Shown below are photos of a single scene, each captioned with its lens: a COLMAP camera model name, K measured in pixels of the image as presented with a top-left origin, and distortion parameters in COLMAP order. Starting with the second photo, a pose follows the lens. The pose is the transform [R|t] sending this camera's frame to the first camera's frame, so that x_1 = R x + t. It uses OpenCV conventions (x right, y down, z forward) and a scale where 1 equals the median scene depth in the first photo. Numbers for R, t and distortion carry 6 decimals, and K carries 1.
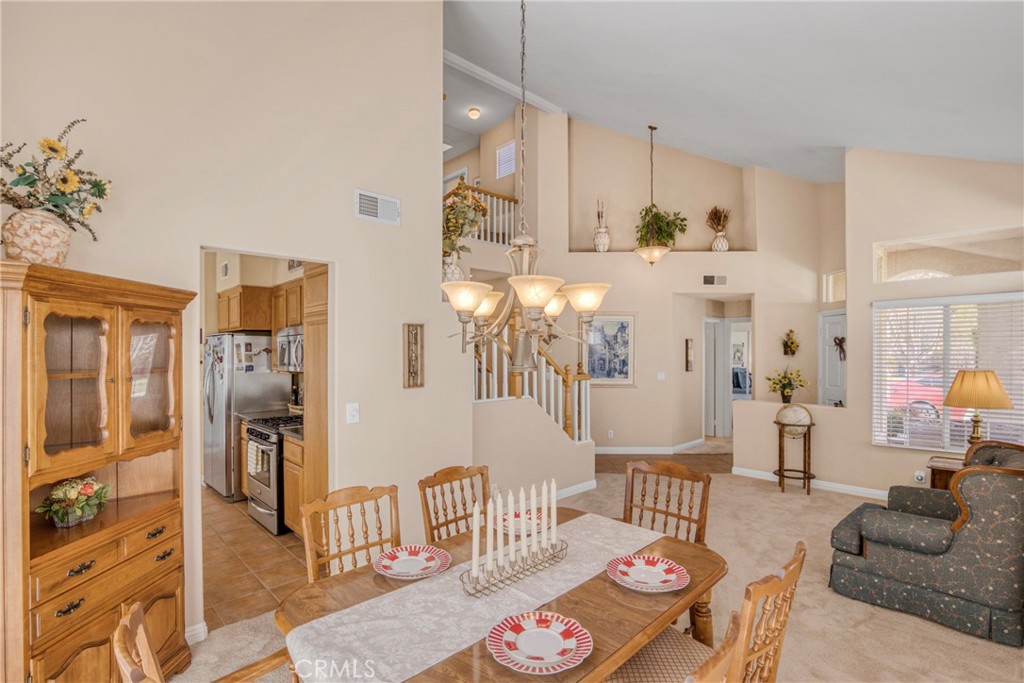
lens RADIAL K [[472.6, 0, 512.0], [0, 472.6, 341.5], [0, 0, 1]] dist [0.000586, 0.000391]
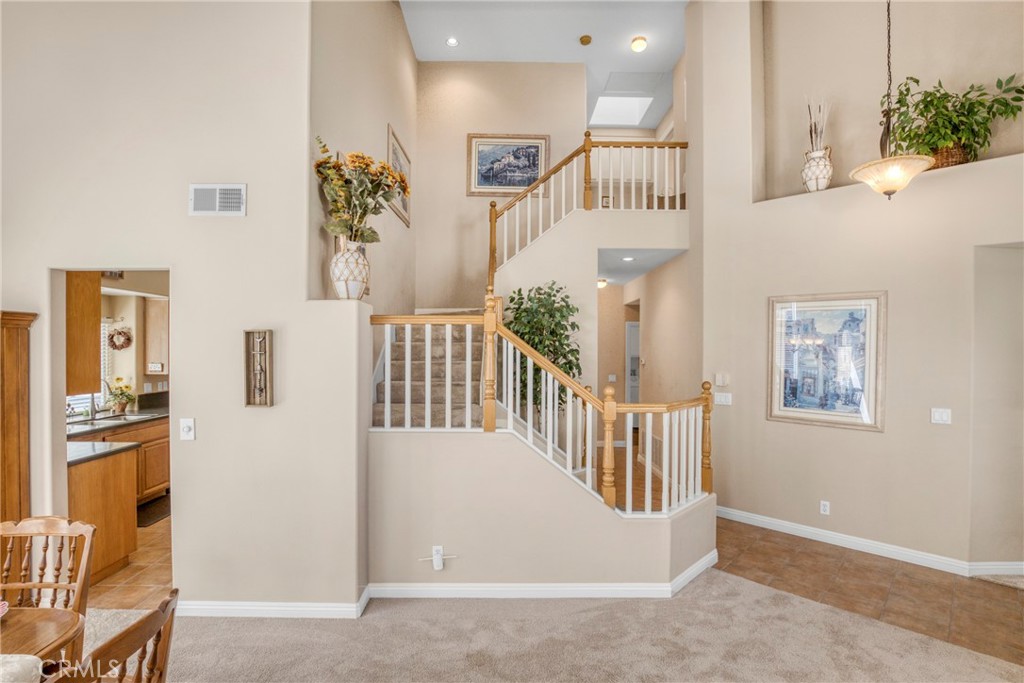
lens RADIAL K [[472.6, 0, 512.0], [0, 472.6, 341.5], [0, 0, 1]] dist [0.000586, 0.000391]
pose [[0.729057, 0.006296, -0.684424, 0.321718], [0.001232, 0.999944, 0.010511, -0.012002], [0.684452, -0.008506, 0.729008, 0.323647]]
